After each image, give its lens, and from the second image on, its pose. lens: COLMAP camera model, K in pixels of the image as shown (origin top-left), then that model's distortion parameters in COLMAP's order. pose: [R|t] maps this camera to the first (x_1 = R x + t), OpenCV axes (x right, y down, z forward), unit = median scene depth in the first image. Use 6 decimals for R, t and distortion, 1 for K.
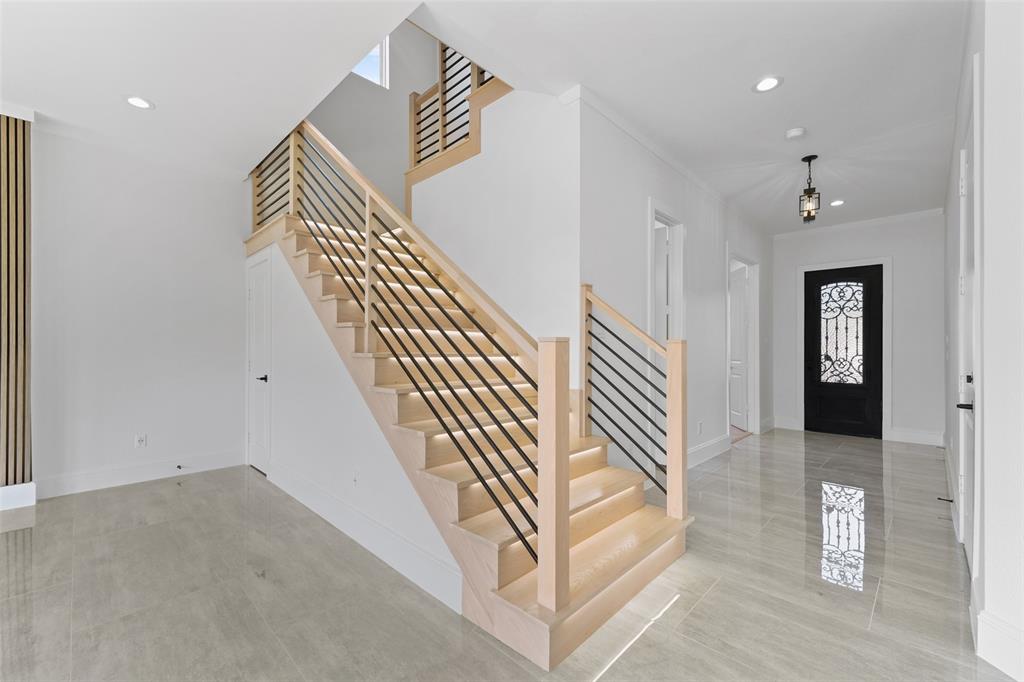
lens RADIAL K [[420.5, 0, 517.8], [0, 420.5, 346.9], [0, 0, 1]] dist [0.002721, 0.000199]
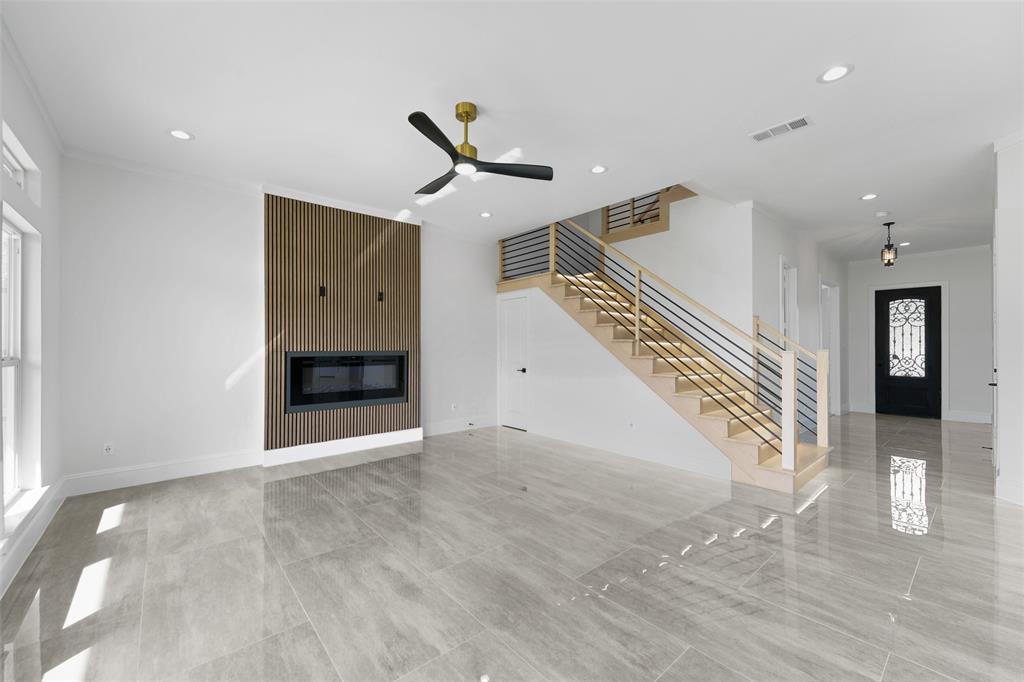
lens RADIAL K [[408.3, 0, 509.8], [0, 408.3, 342.4], [0, 0, 1]] dist [0.001399, -0.000727]
pose [[0.995682, -0.002793, -0.092789, -0.342491], [0.002574, 0.999994, -0.002482, -0.019402], [0.092796, 0.002232, 0.995683, -0.377704]]
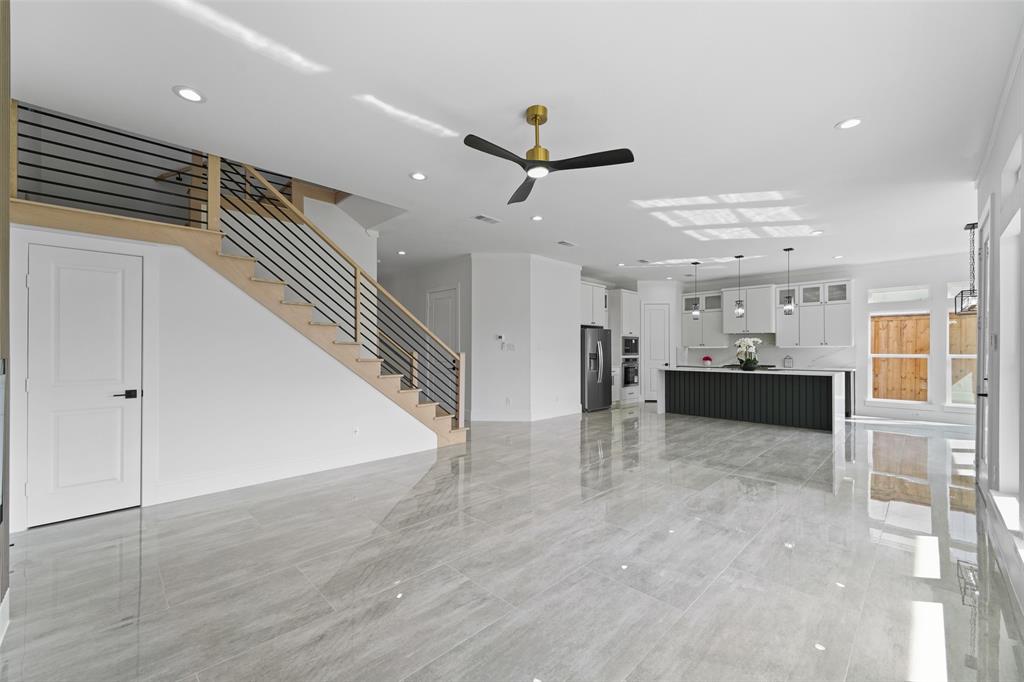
lens RADIAL K [[408.3, 0, 510.9], [0, 408.3, 348.9], [0, 0, 1]] dist [0.001399, -0.000727]
pose [[0.021194, 0.001100, 0.999775, -0.948297], [-0.007301, 0.999973, -0.000945, -0.014903], [-0.999749, -0.007280, 0.021201, 0.143821]]
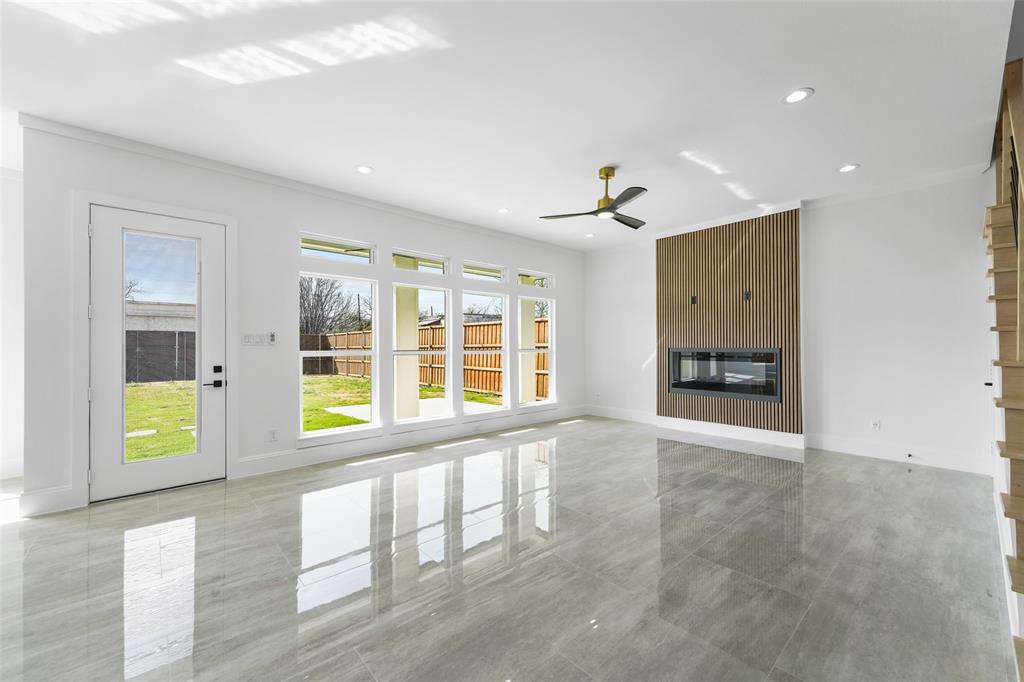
lens RADIAL K [[408.3, 0, 498.5], [0, 408.3, 342.1], [0, 0, 1]] dist [0.001399, -0.000727]
pose [[-0.090194, -0.009934, -0.995875, 0.264535], [0.010502, 0.999885, -0.010925, -0.012902], [0.995869, -0.011444, -0.090079, 0.001379]]
